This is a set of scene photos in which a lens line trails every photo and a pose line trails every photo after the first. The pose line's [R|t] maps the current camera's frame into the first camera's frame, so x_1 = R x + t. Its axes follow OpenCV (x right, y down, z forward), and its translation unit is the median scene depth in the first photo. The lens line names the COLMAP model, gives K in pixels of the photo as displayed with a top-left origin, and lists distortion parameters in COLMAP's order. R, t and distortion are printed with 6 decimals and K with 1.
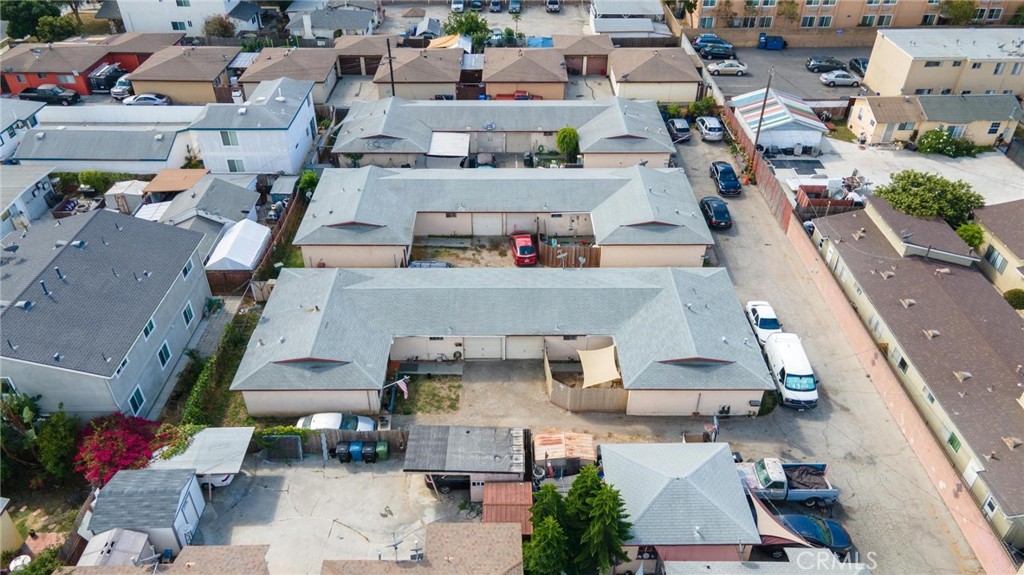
lens RADIAL K [[748.2, 0, 512.0], [0, 748.2, 287.5], [0, 0, 1]] dist [0.033478, 0.009788]
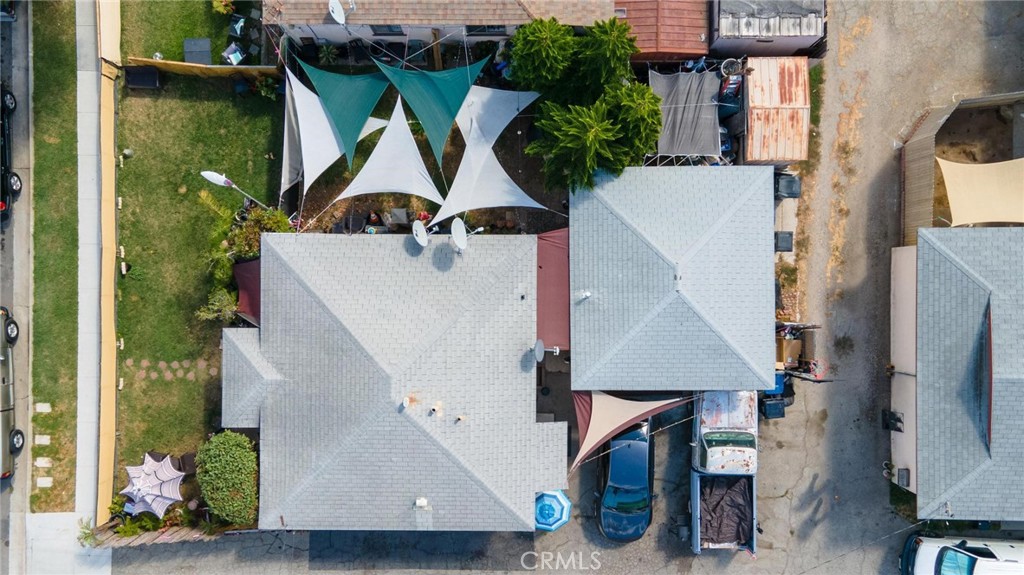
lens RADIAL K [[748.2, 0, 512.0], [0, 748.2, 287.5], [0, 0, 1]] dist [0.033478, 0.009788]
pose [[-0.010911, 0.999937, -0.002629, 0.112588], [-0.572443, -0.004091, 0.819934, -0.077839], [0.819872, 0.010451, 0.572452, 0.267964]]
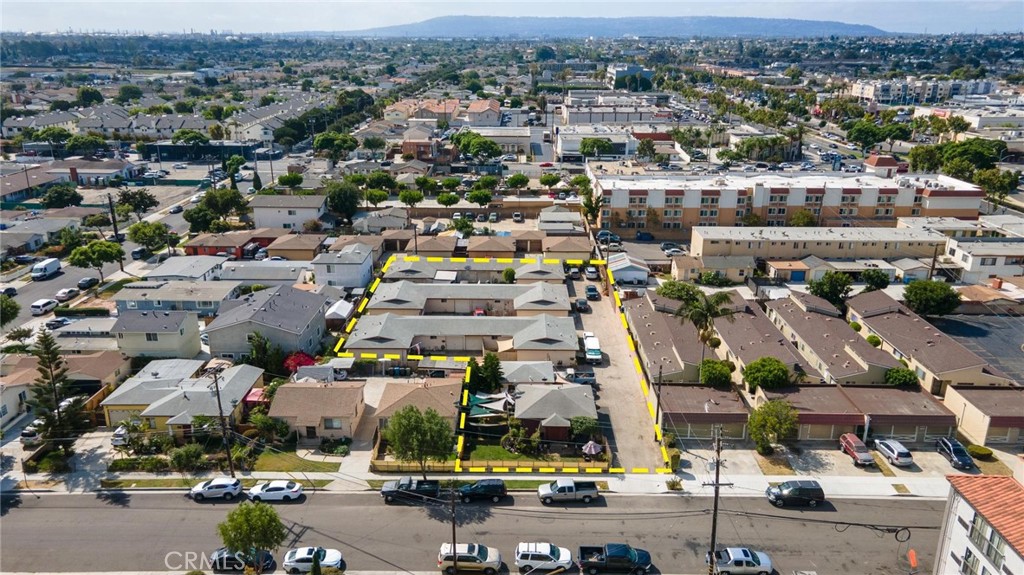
lens RADIAL K [[748.2, 0, 512.0], [0, 748.2, 287.5], [0, 0, 1]] dist [0.033478, 0.009788]
pose [[0.999926, 0.006198, -0.010500, 0.096385], [-0.009042, 0.954645, -0.297609, 0.369261], [0.008179, 0.297682, 0.954630, -0.725643]]
